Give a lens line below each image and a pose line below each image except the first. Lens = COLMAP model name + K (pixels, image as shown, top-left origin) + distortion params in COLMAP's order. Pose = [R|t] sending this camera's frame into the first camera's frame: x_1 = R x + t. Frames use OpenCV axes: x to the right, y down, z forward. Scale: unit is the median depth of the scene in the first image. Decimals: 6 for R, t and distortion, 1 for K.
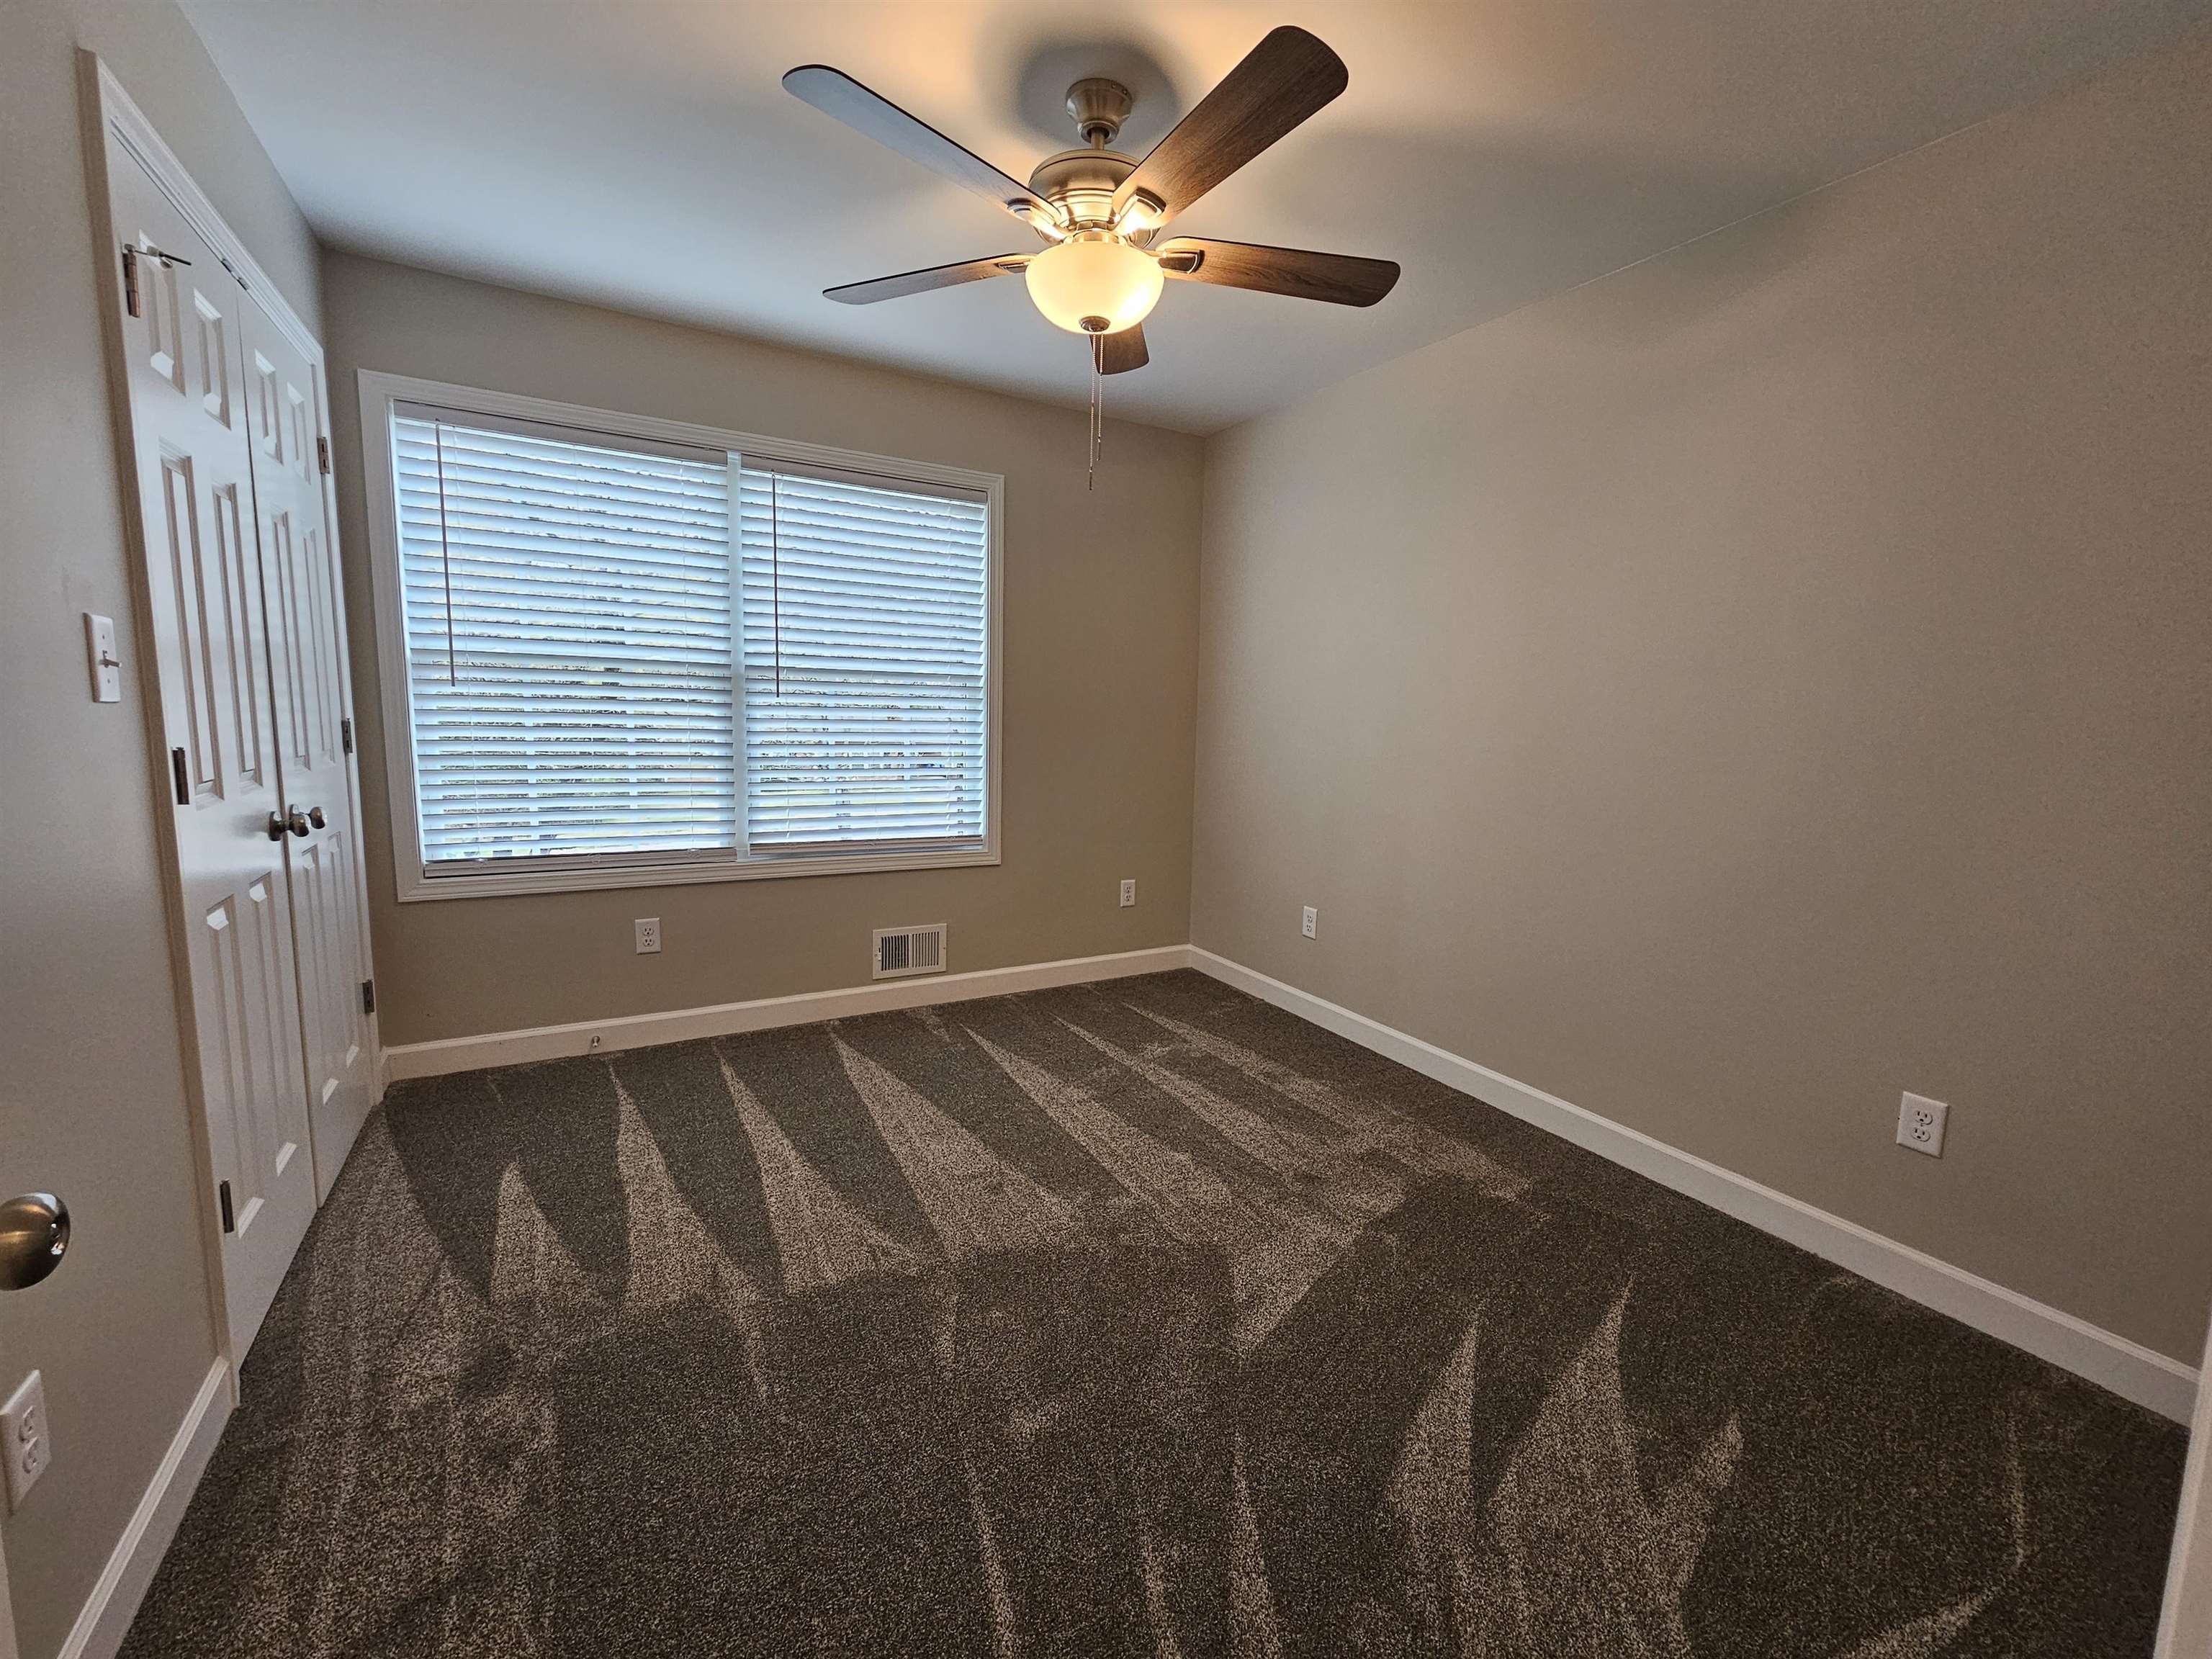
lens RADIAL K [[902.6, 0, 1123.5], [0, 902.6, 826.3], [0, 0, 1]] dist [-0.000580, 0.000566]
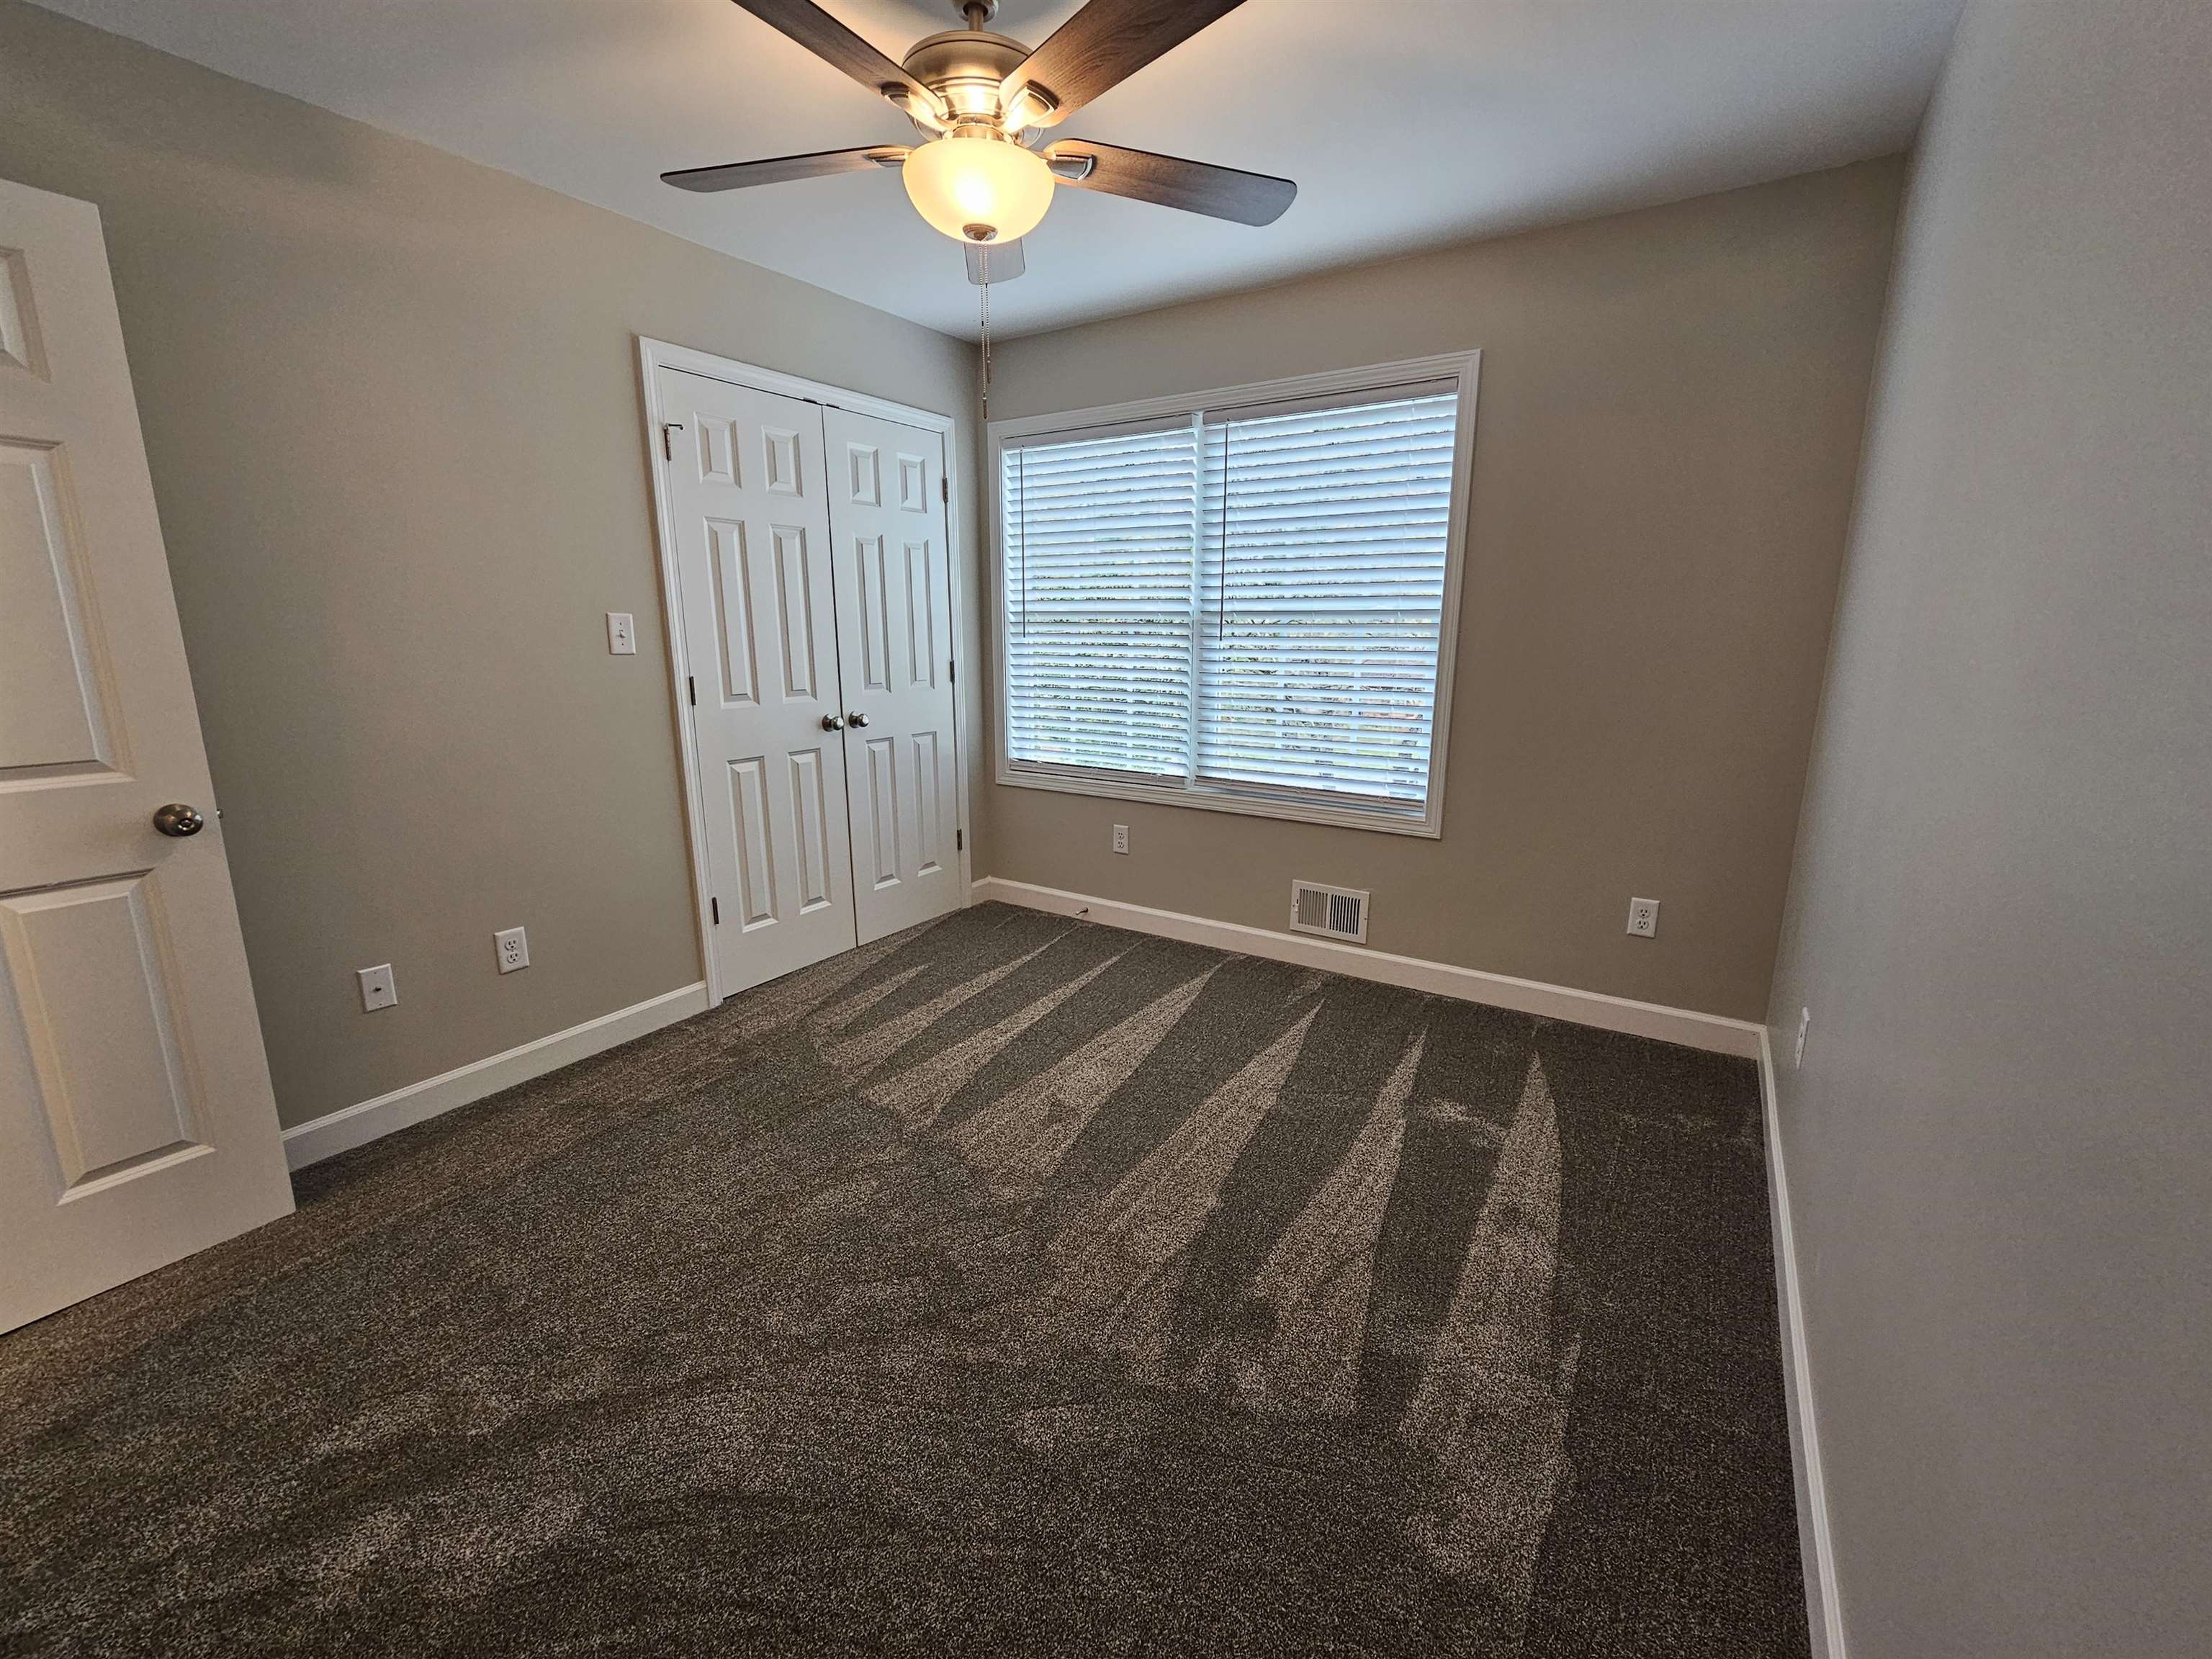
lens RADIAL K [[902.6, 0, 1123.5], [0, 902.6, 826.3], [0, 0, 1]] dist [-0.000580, 0.000566]
pose [[0.459165, 0.161720, -0.873507, 0.543118], [-0.108695, 0.986130, 0.125435, -0.050096], [0.881676, 0.037351, 0.470375, 0.423436]]
